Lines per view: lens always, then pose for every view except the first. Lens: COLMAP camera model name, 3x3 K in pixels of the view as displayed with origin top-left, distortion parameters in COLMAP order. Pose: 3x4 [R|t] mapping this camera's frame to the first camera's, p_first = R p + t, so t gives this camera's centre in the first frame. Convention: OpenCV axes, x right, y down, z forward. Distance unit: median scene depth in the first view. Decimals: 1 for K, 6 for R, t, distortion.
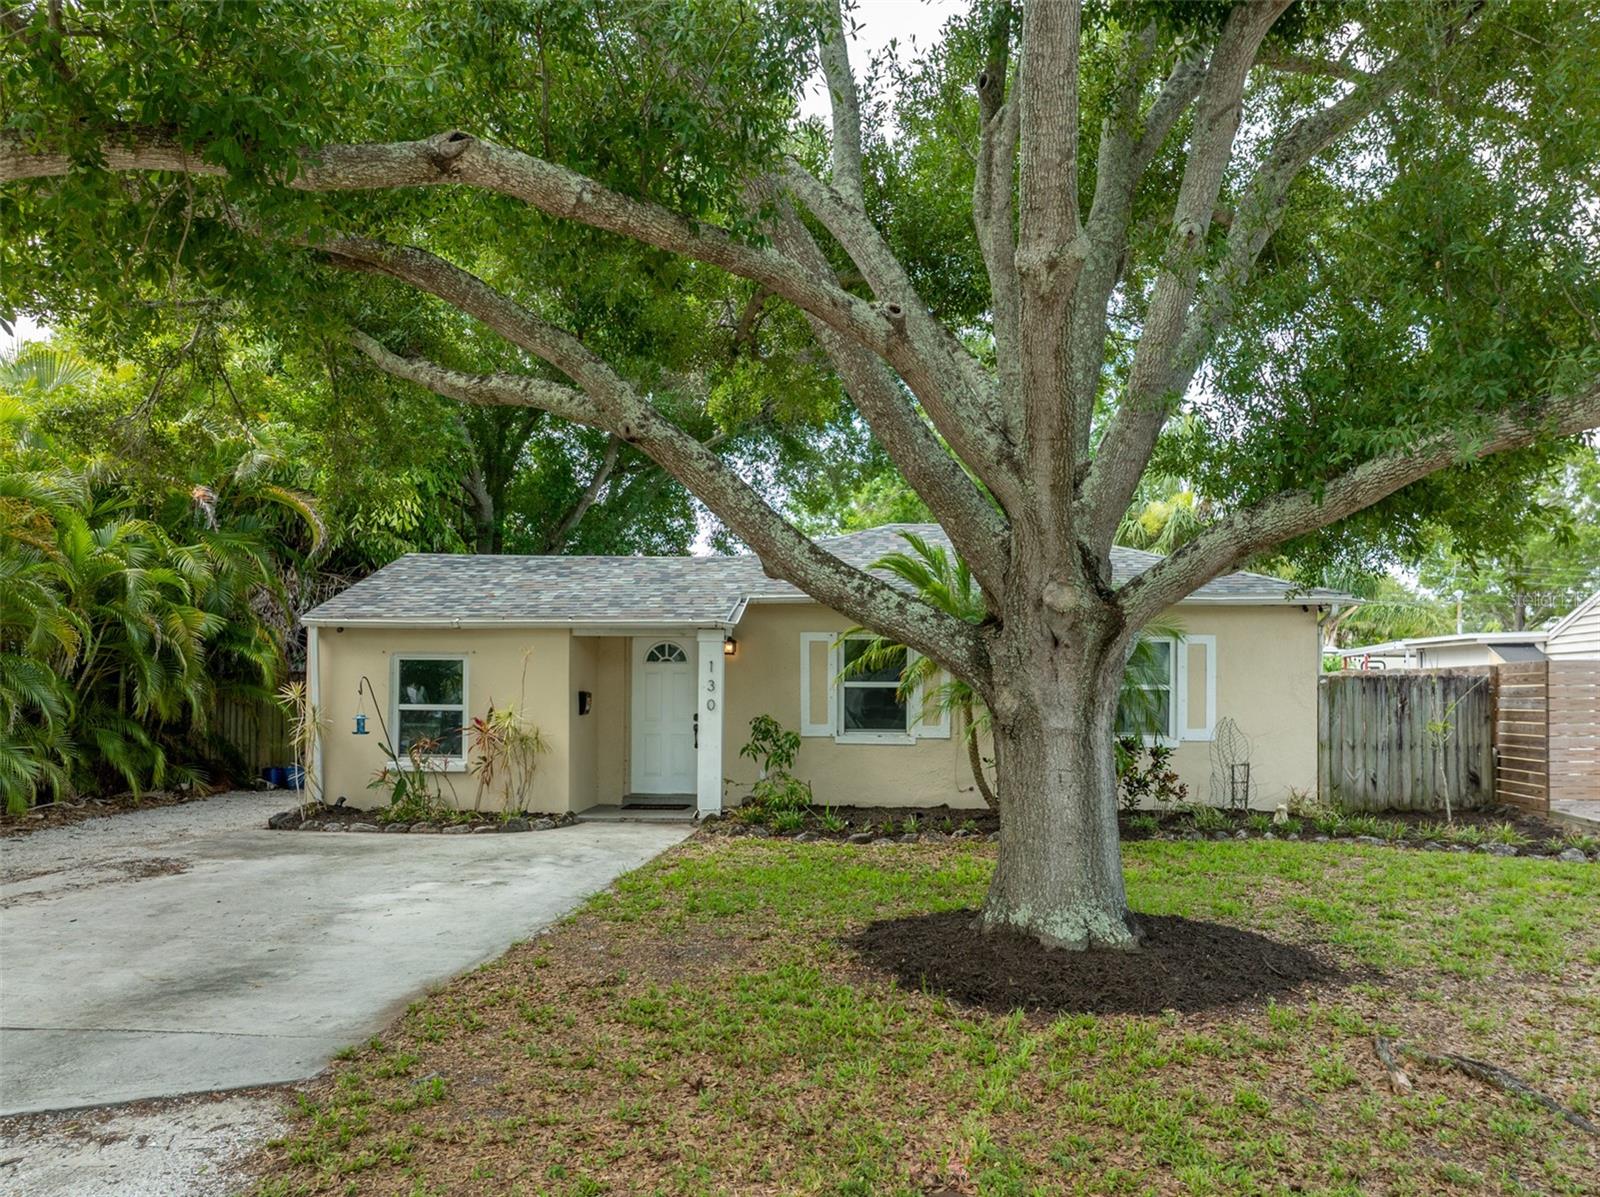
lens RADIAL K [[1117.4, 0, 800.2], [0, 1117.4, 595.3], [0, 0, 1]] dist [-0.023108, -0.004549]
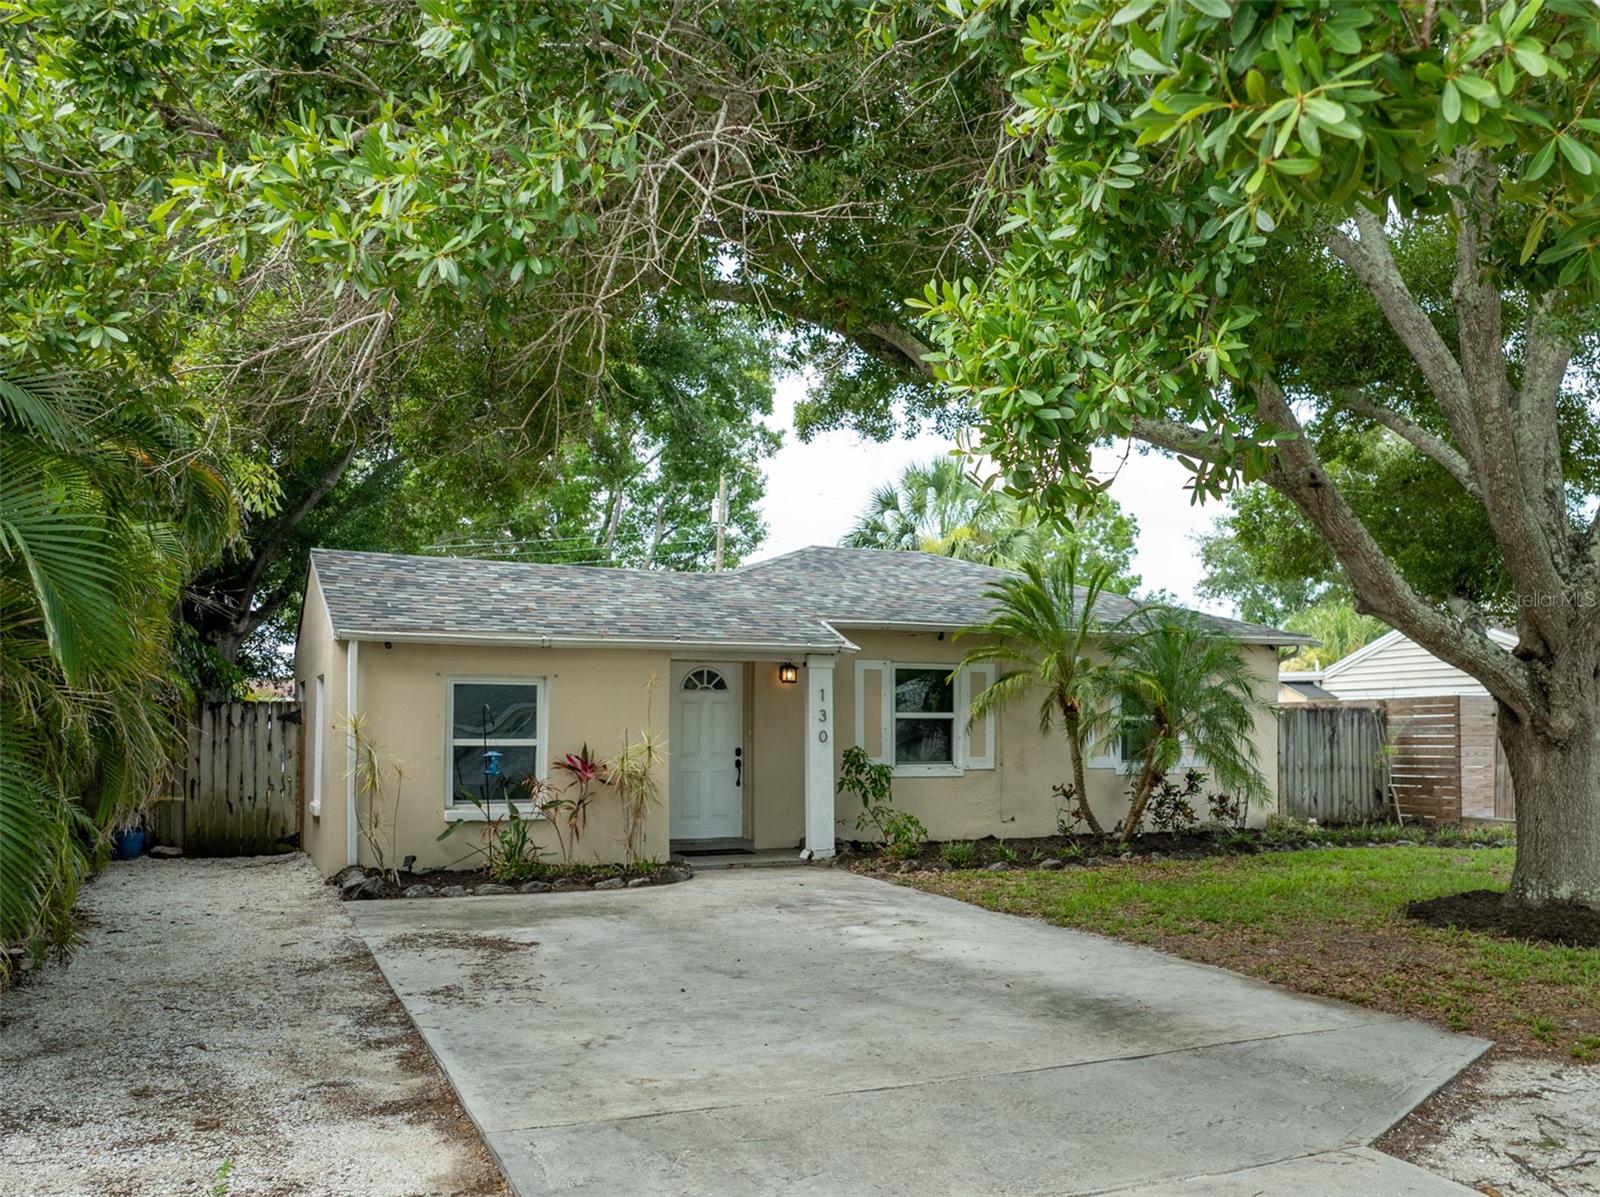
lens RADIAL K [[1309.4, 0, 799.7], [0, 1309.4, 605.3], [0, 0, 1]] dist [-0.005660, -0.008726]
pose [[0.885063, 0.038772, 0.463854, -0.595590], [-0.033730, 0.999247, -0.019165, 0.010684], [-0.464248, 0.001316, 0.885704, 0.044399]]
